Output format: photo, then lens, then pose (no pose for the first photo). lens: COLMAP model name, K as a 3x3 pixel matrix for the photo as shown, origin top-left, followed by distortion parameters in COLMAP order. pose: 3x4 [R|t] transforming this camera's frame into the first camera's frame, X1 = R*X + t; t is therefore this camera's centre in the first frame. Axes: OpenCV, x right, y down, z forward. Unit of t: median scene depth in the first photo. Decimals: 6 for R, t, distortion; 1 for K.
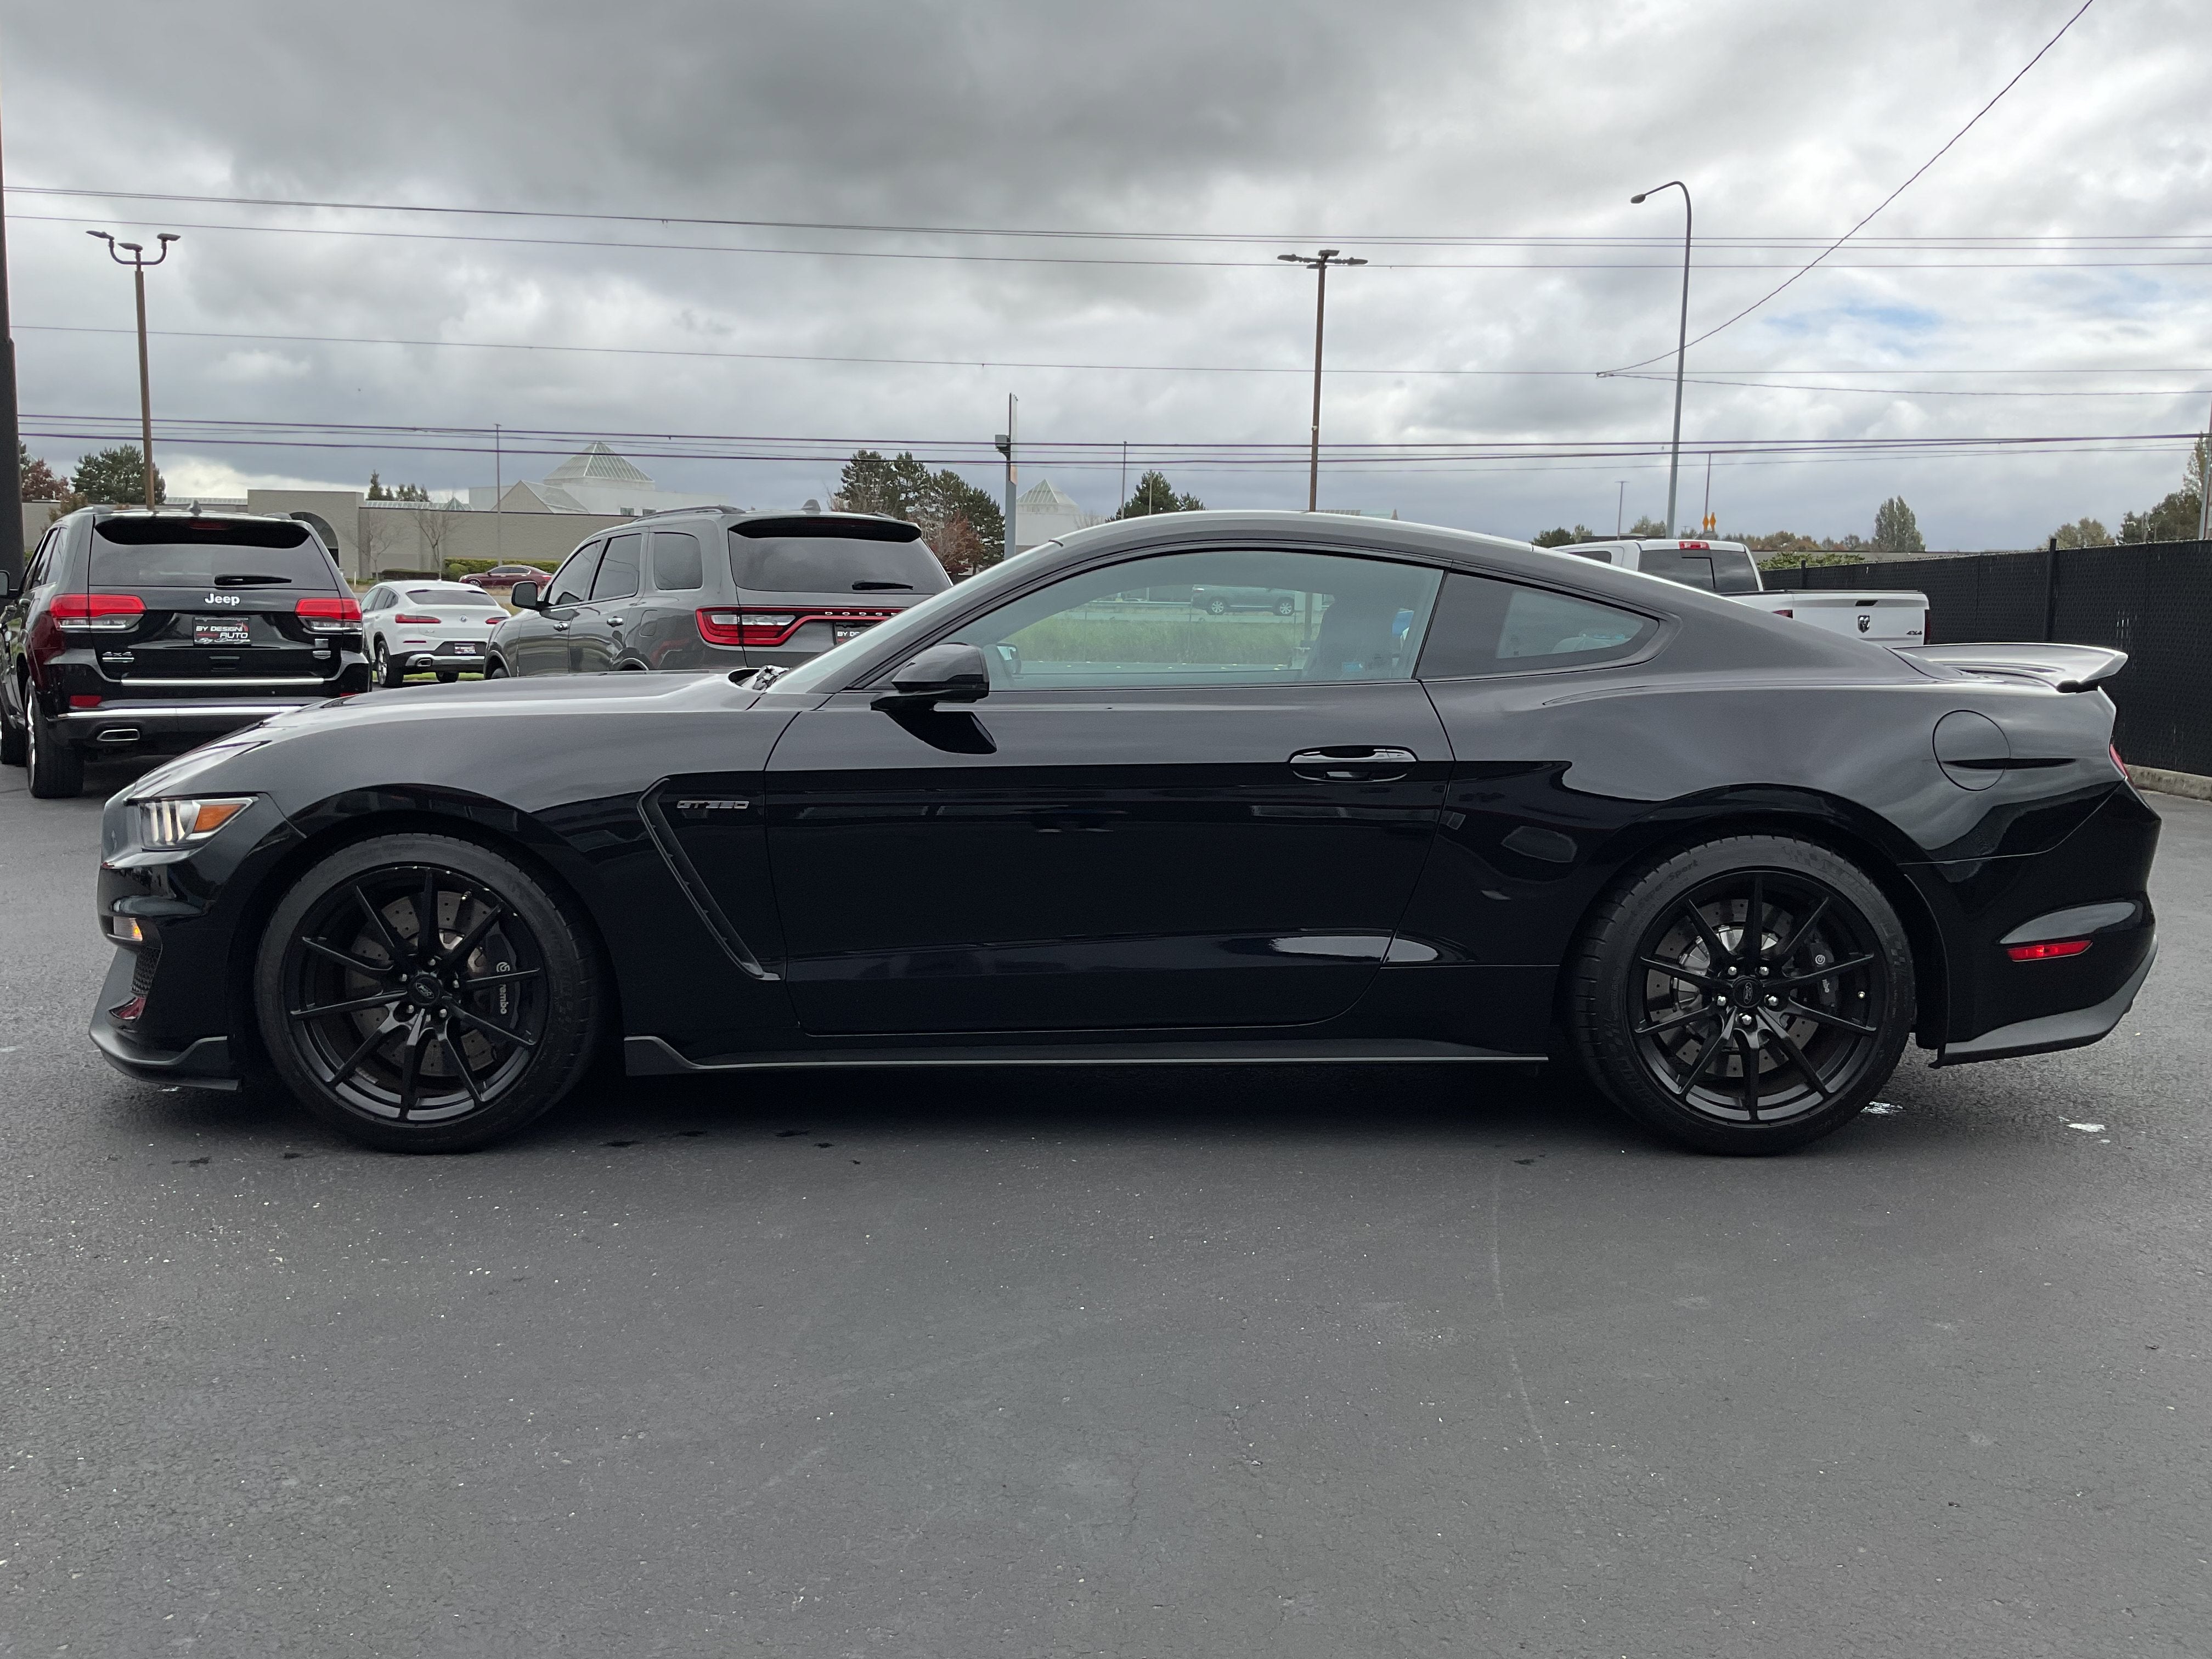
lens RADIAL K [[1844.6, 0, 1098.7], [0, 1844.6, 834.9], [0, 0, 1]] dist [-0.002020, -0.009321]
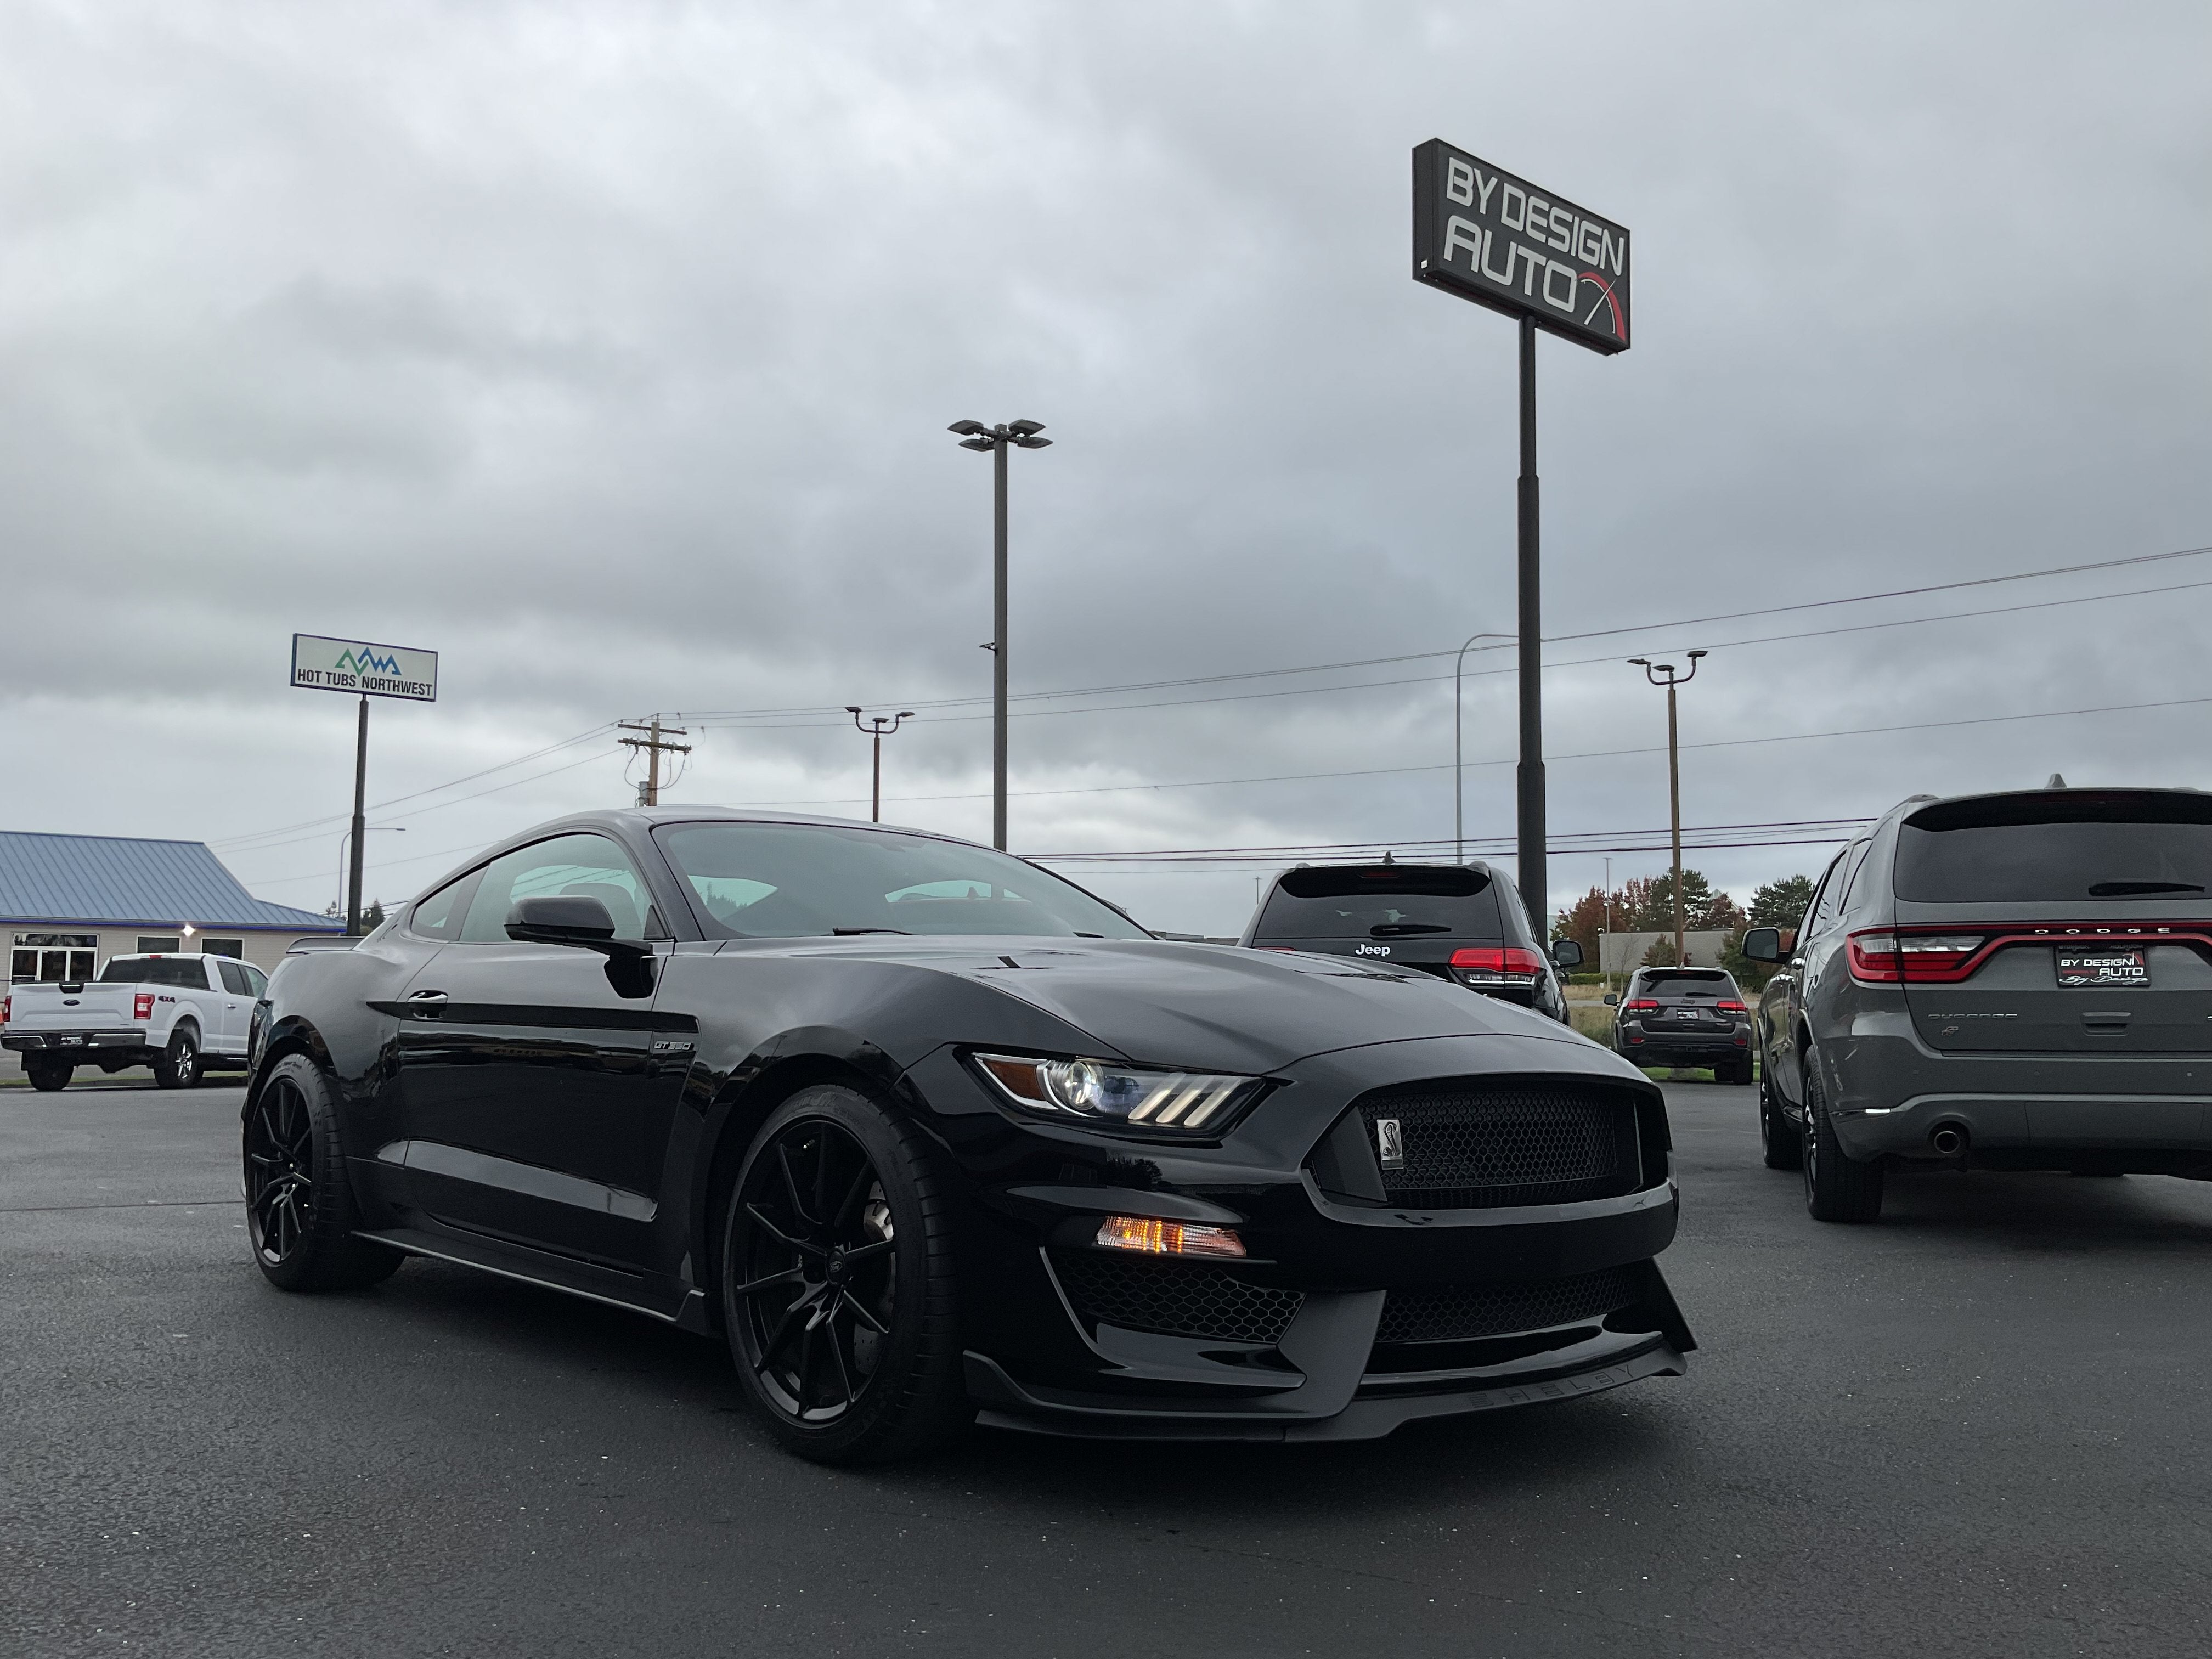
lens RADIAL K [[1822.8, 0, 1124.2], [0, 1822.8, 828.2], [0, 0, 1]] dist [0.102146, -0.213963]
pose [[0.667408, -0.088609, -0.739402, 0.040095], [-0.082734, 0.977927, -0.191871, -0.000902], [0.740082, 0.189230, 0.645345, 0.104805]]
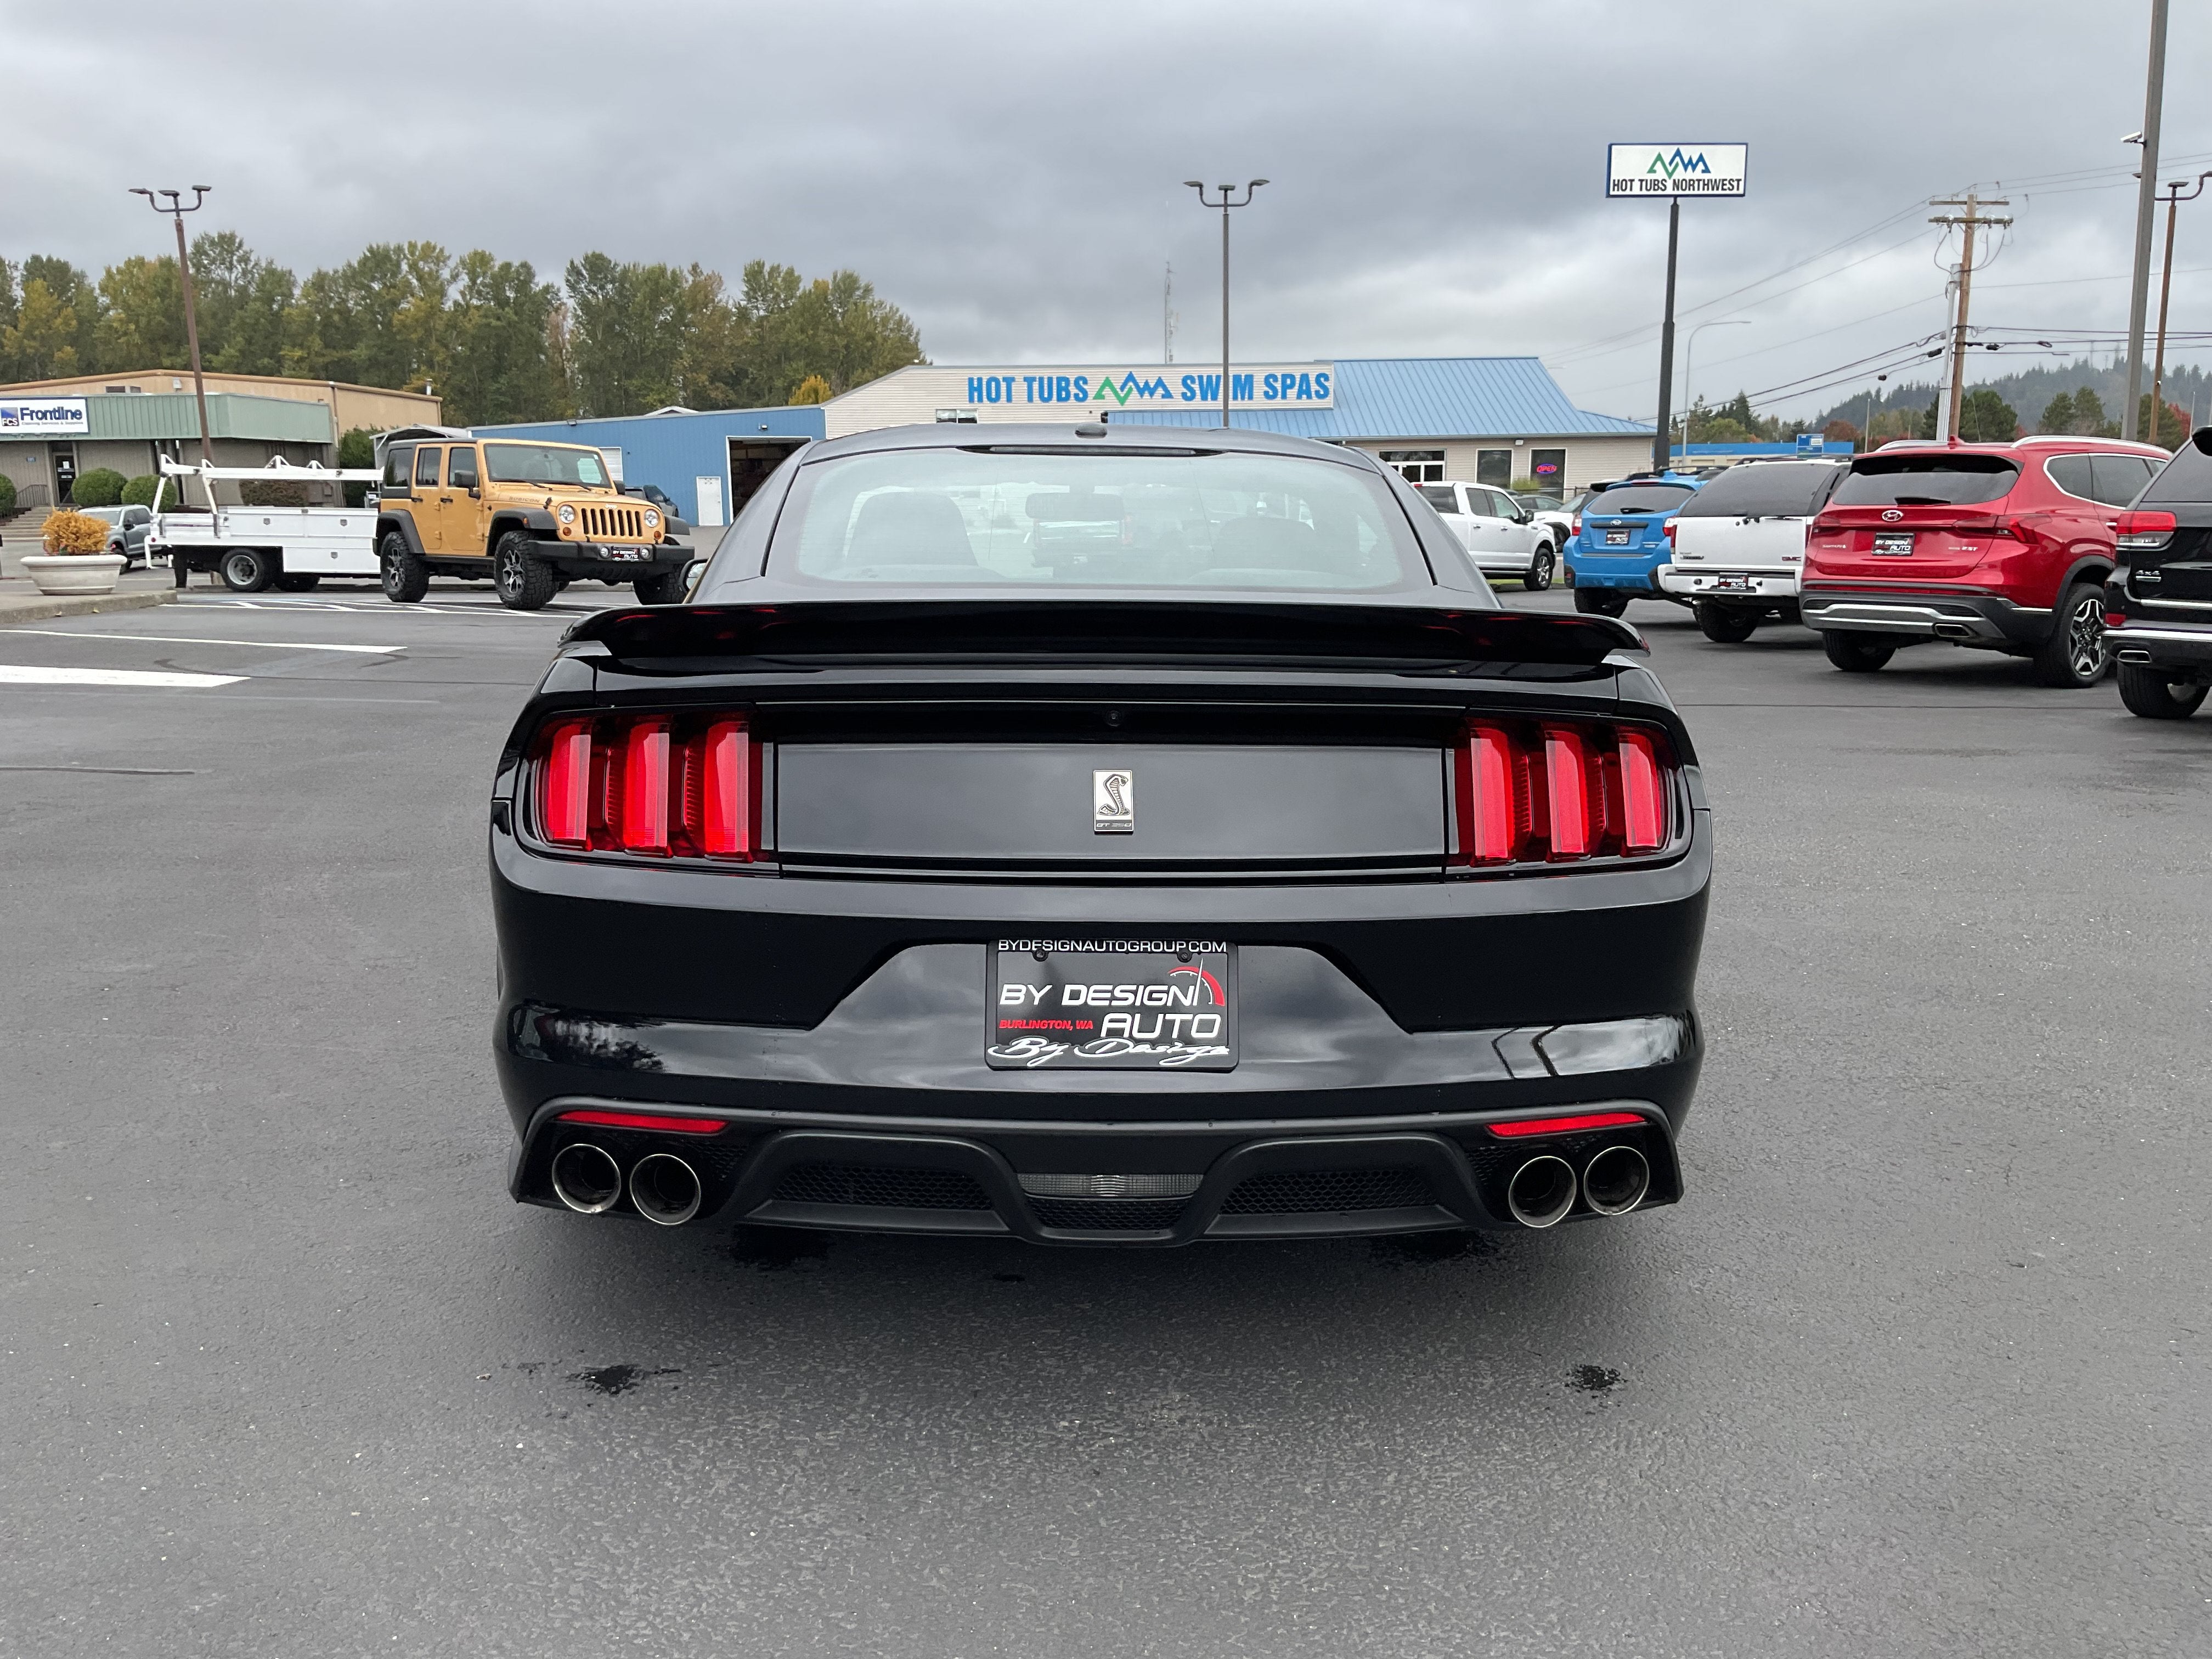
lens RADIAL K [[1822.9, 0, 1100.5], [0, 1822.9, 835.1], [0, 0, 1]] dist [0.085332, -0.169416]
pose [[0.018501, 0.158487, -0.987188, 0.142494], [-0.116313, 0.980994, 0.155313, -0.016918], [0.993040, 0.111949, 0.036583, 0.146446]]
